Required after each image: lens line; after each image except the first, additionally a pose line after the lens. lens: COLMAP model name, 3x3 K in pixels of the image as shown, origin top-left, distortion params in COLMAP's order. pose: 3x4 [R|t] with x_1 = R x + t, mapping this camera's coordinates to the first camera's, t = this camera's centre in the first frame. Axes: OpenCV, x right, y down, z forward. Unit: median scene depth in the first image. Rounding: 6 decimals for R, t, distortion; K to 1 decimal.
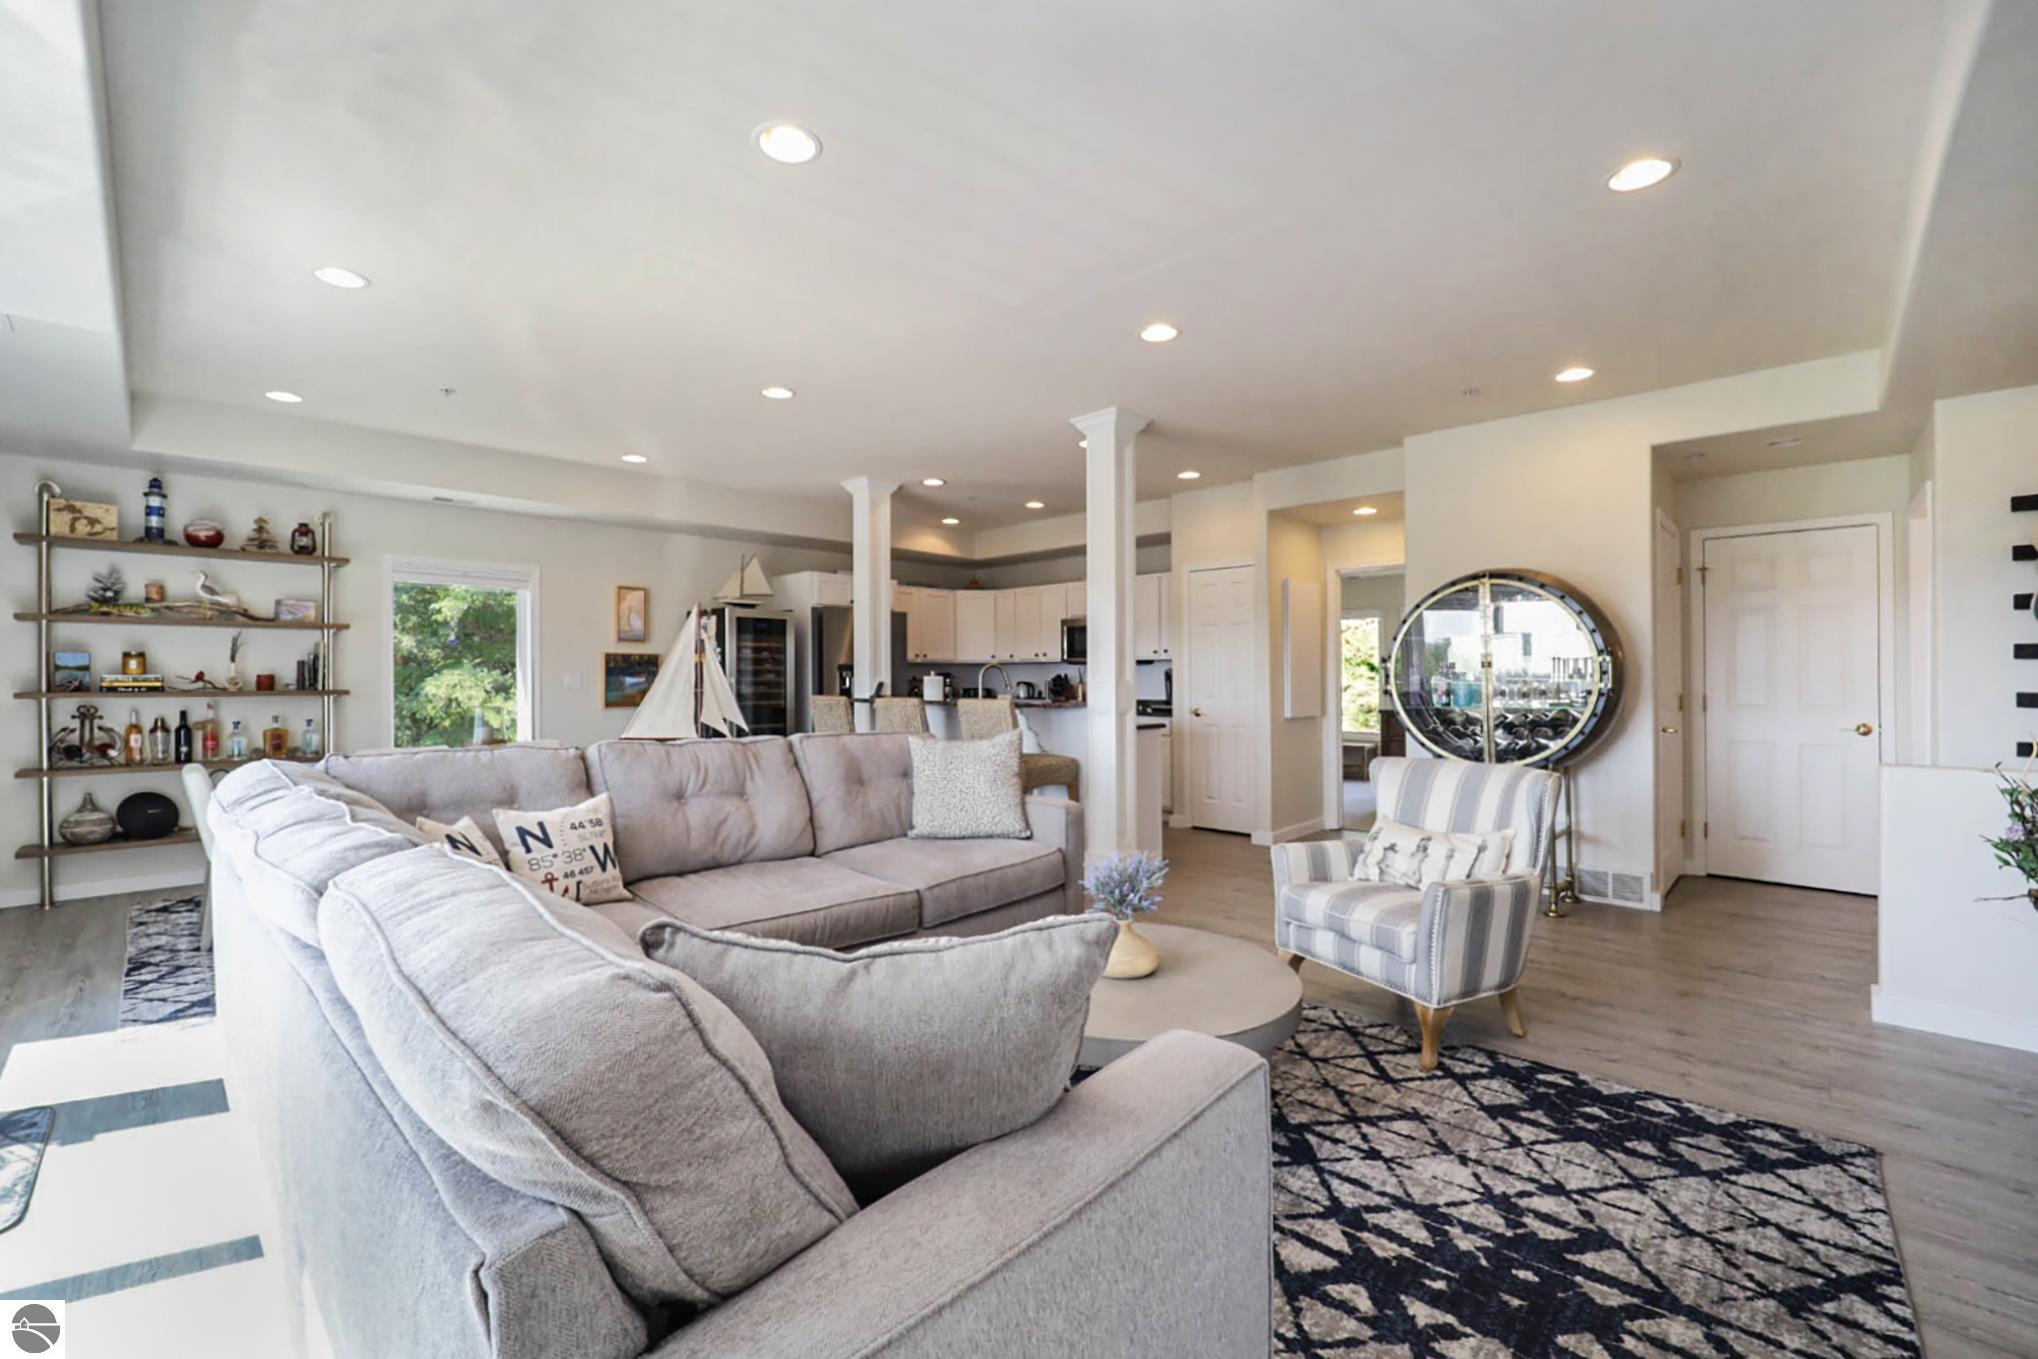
lens RADIAL K [[833.0, 0, 1017.4], [0, 833.0, 681.4], [0, 0, 1]] dist [-0.023501, -0.000555]
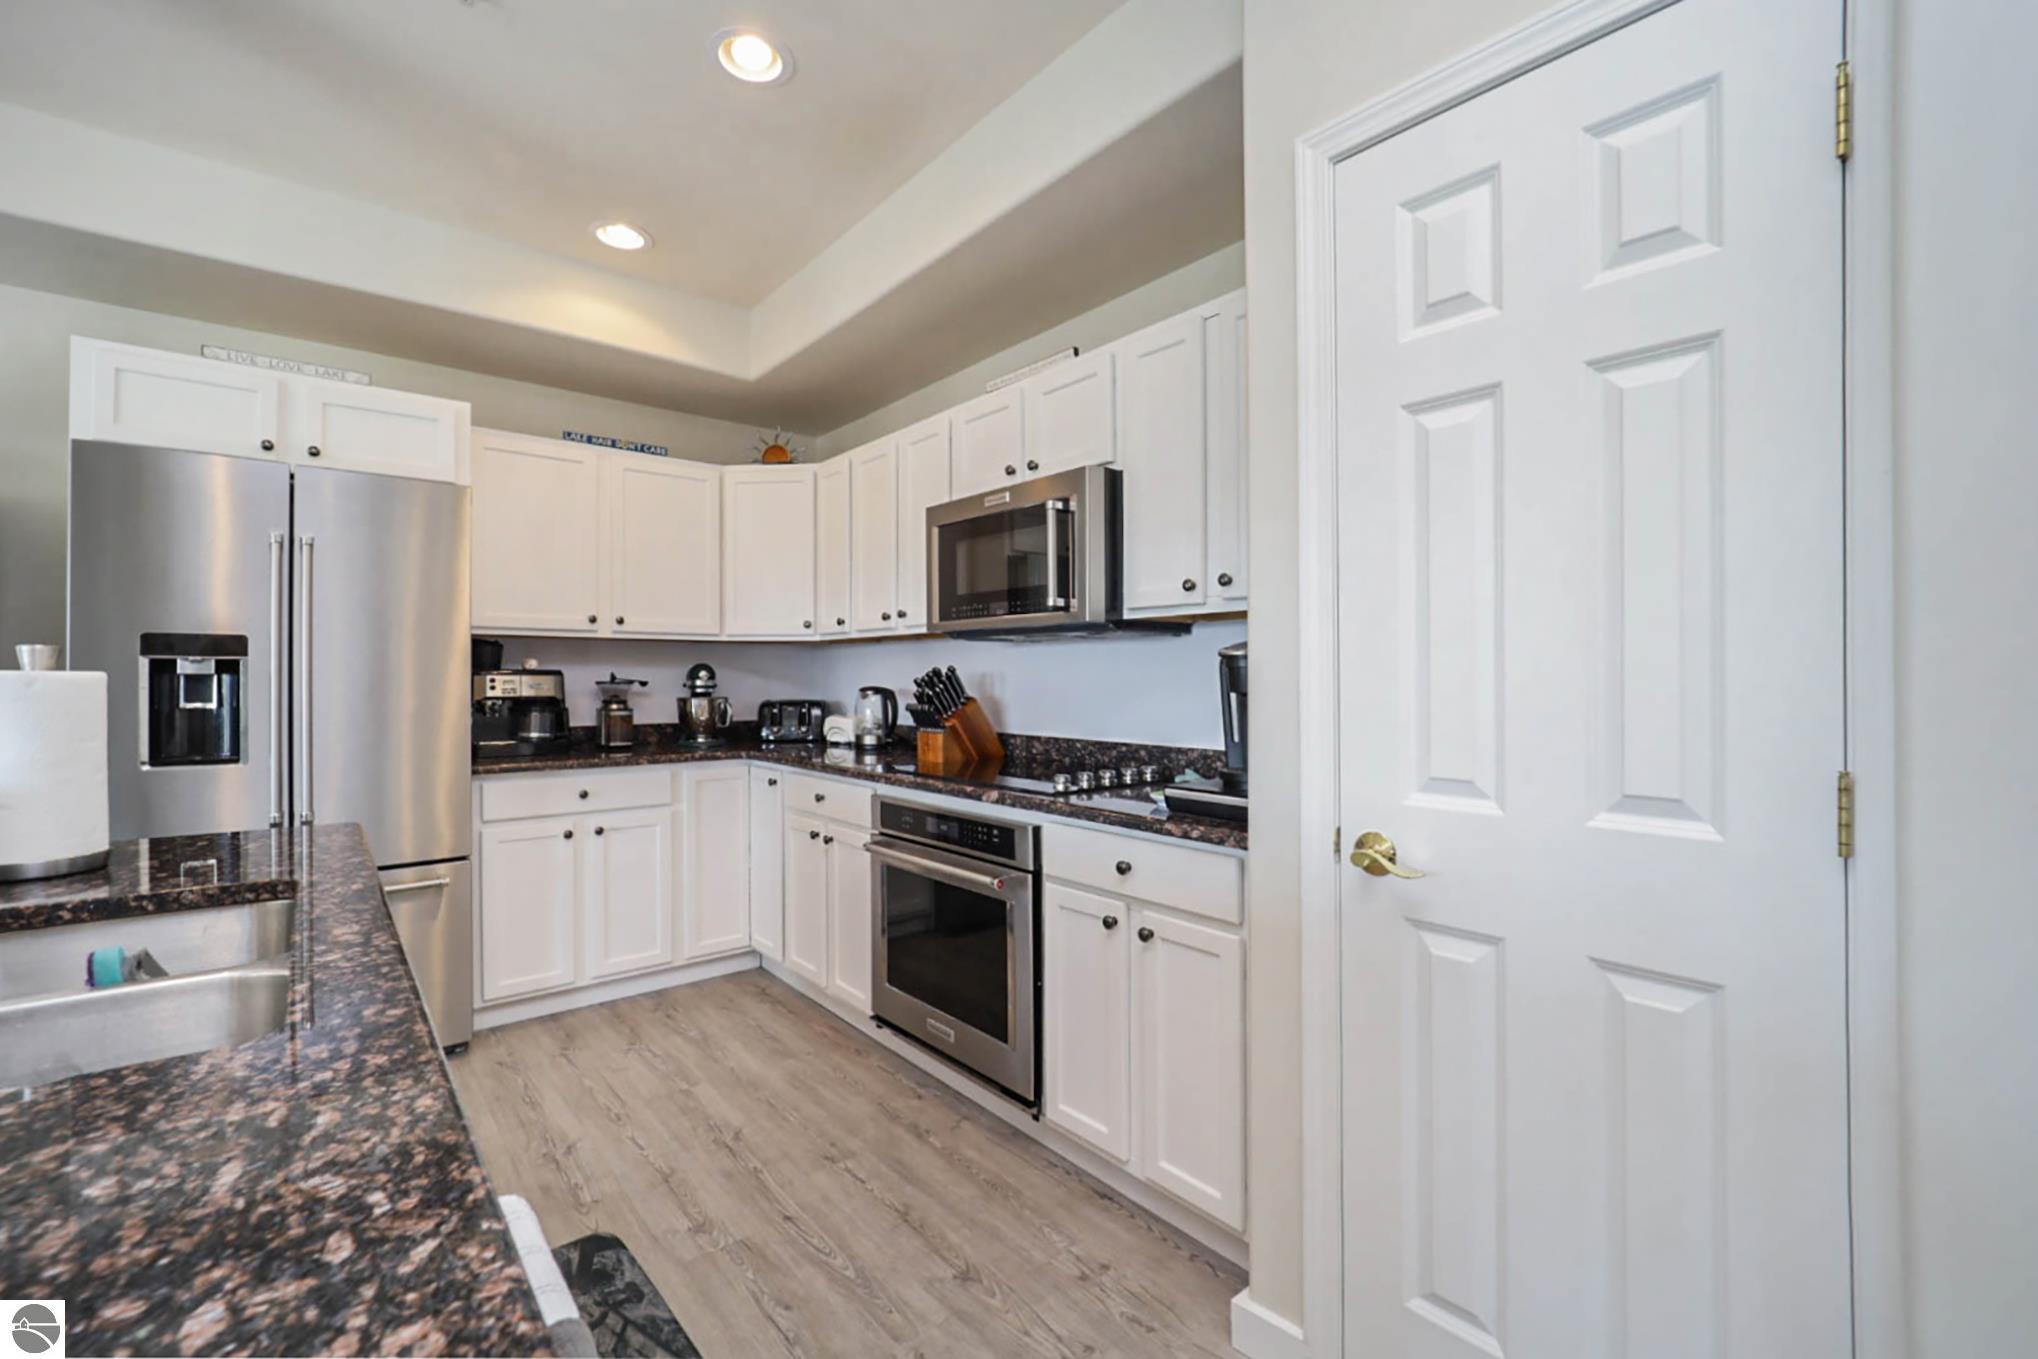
lens RADIAL K [[833.0, 0, 1016.9], [0, 833.0, 685.0], [0, 0, 1]] dist [-0.023501, -0.000555]
pose [[0.996378, 0.006883, -0.084757, 0.126916], [-0.007358, 0.999959, -0.005288, 0.001224], [0.084717, 0.005893, 0.996388, 0.684312]]
